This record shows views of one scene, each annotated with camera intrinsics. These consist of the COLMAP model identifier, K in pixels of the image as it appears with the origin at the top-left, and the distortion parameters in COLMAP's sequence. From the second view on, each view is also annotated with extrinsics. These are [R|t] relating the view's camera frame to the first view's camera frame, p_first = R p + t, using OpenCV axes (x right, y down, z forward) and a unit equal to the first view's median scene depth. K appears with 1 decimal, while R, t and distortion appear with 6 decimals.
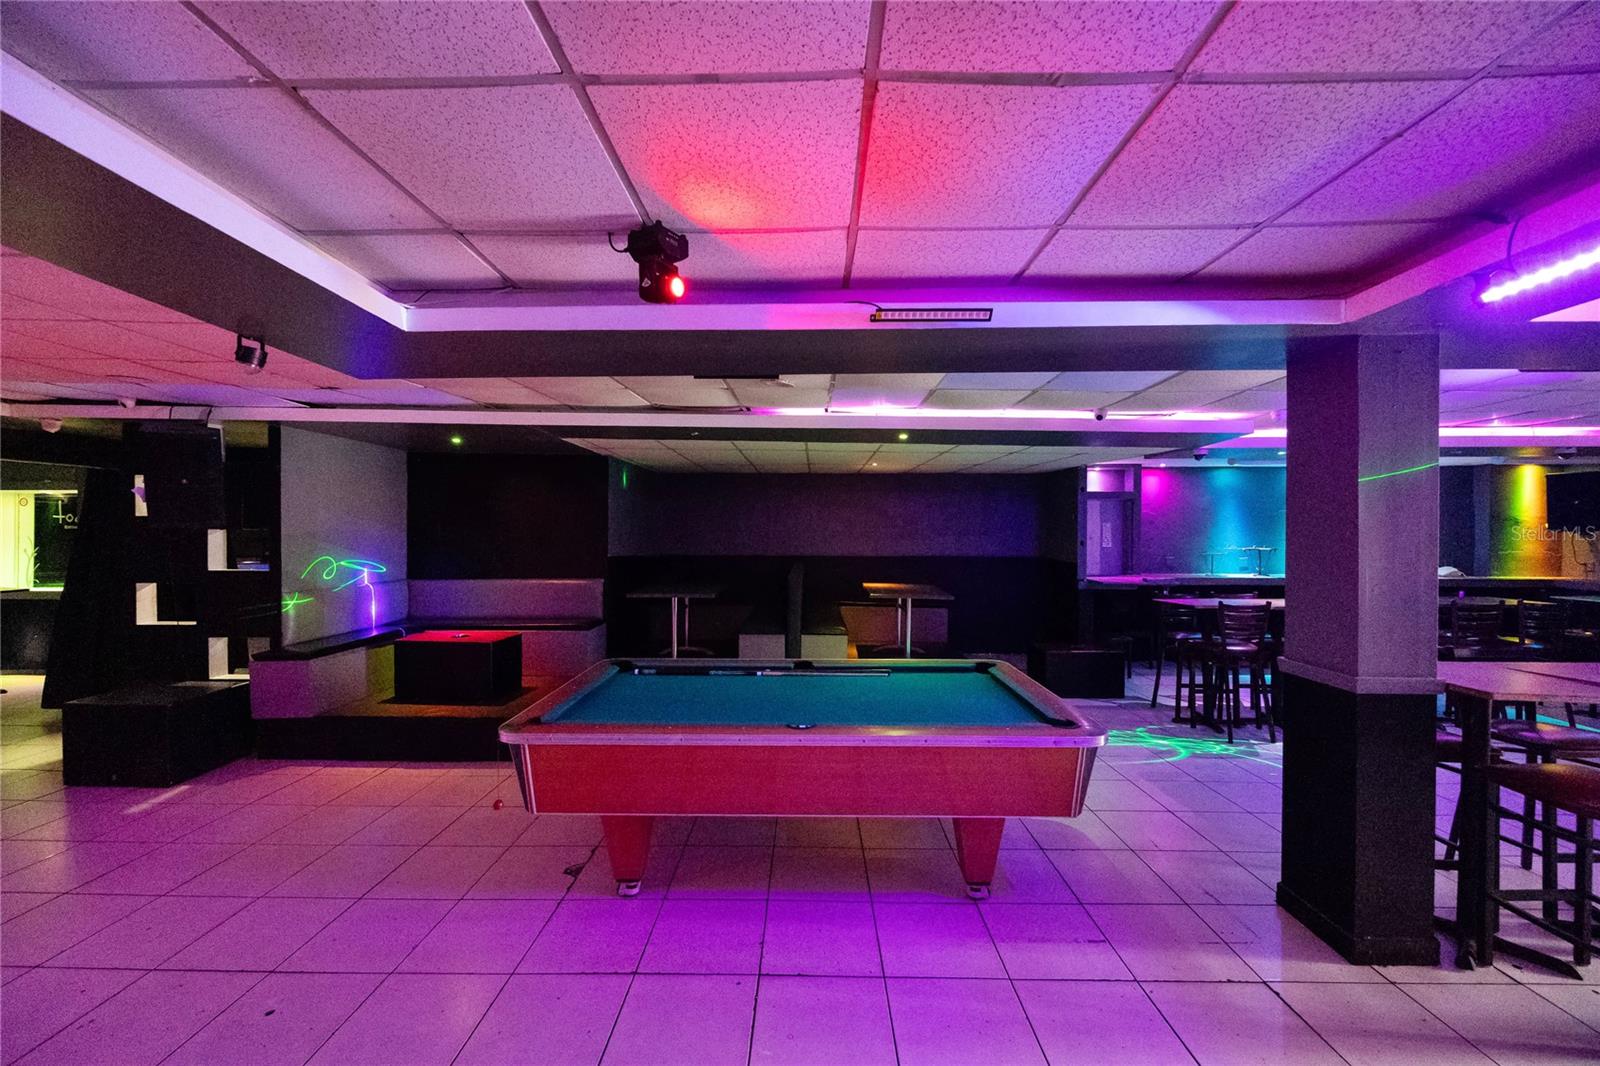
lens RADIAL K [[612.4, 0, 800.4], [0, 612.4, 535.6], [0, 0, 1]] dist [0.000166, -0.000507]
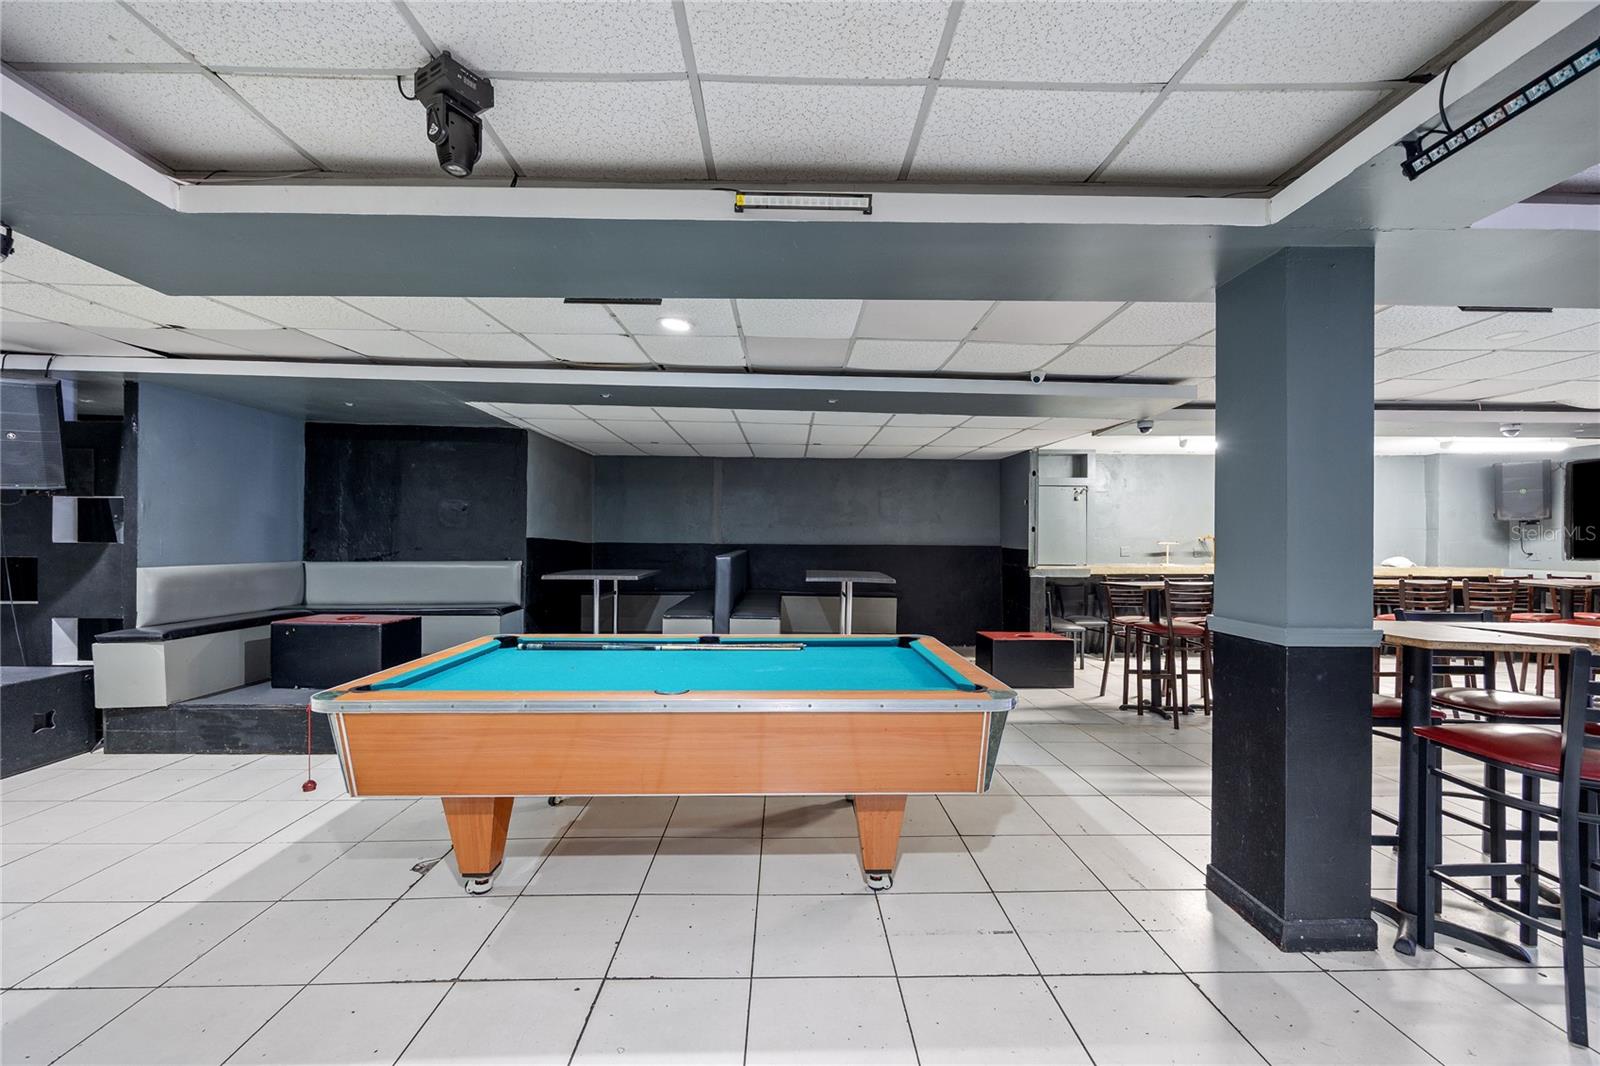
lens RADIAL K [[619.5, 0, 797.1], [0, 619.5, 537.9], [0, 0, 1]] dist [0.000182, 0.000066]
pose [[0.999296, 0.003938, 0.037297, 0.136813], [-0.003611, 0.999955, -0.008822, 0.093331], [-0.037330, 0.008681, 0.999265, 0.103622]]
